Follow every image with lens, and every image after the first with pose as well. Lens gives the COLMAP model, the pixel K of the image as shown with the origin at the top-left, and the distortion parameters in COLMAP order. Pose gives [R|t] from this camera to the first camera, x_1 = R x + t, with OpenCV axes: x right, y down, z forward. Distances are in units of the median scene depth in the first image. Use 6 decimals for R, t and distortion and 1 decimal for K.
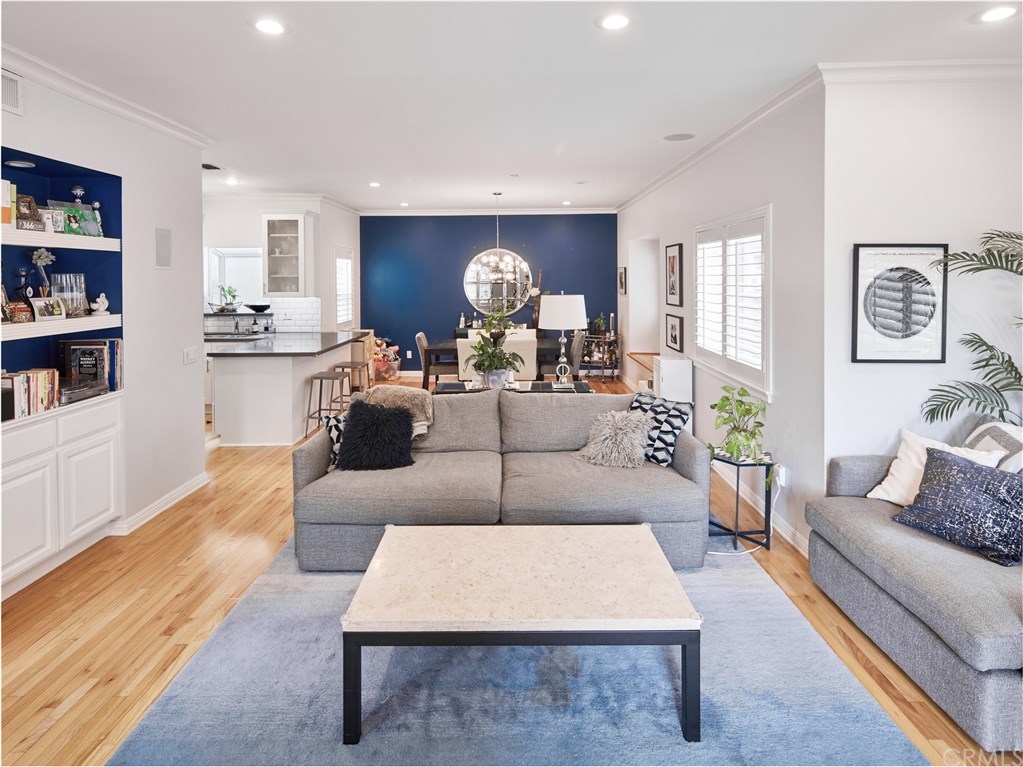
lens RADIAL K [[551.4, 0, 510.6], [0, 551.4, 284.0], [0, 0, 1]] dist [0.010475, -0.008262]
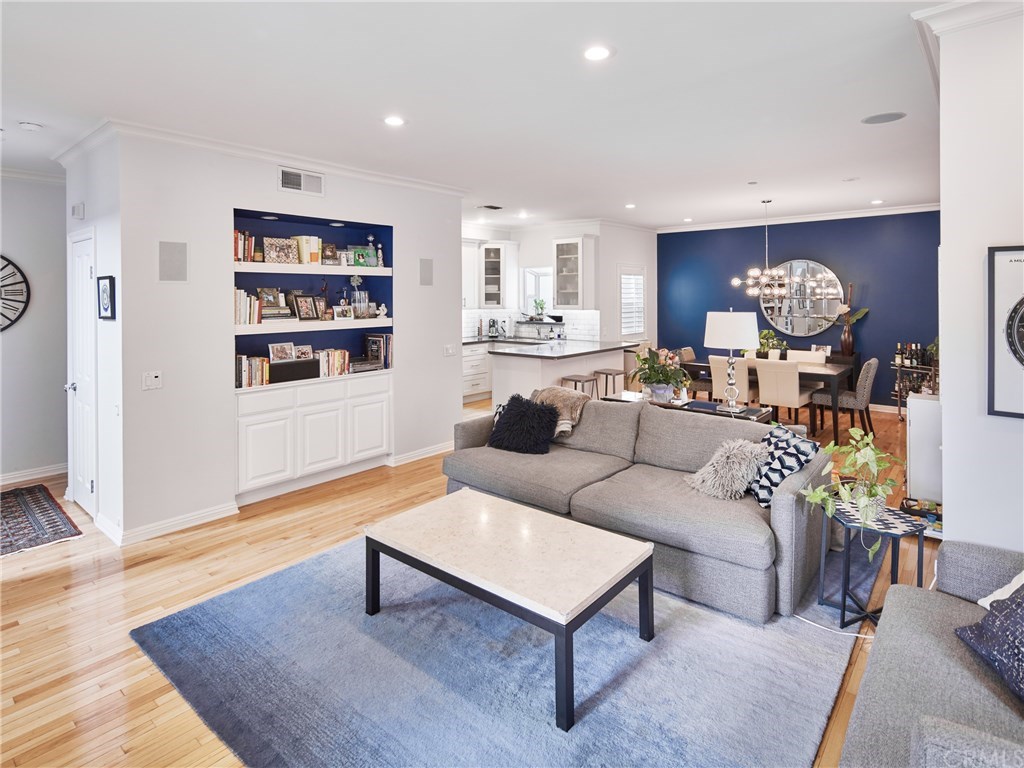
lens RADIAL K [[553.7, 0, 526.0], [0, 553.7, 293.8], [0, 0, 1]] dist [0.001133, -0.000533]
pose [[0.777844, 0.001242, -0.628456, 0.529521], [-0.006109, 0.999966, -0.005586, -0.004452], [0.628427, 0.008185, 0.777825, 0.064822]]
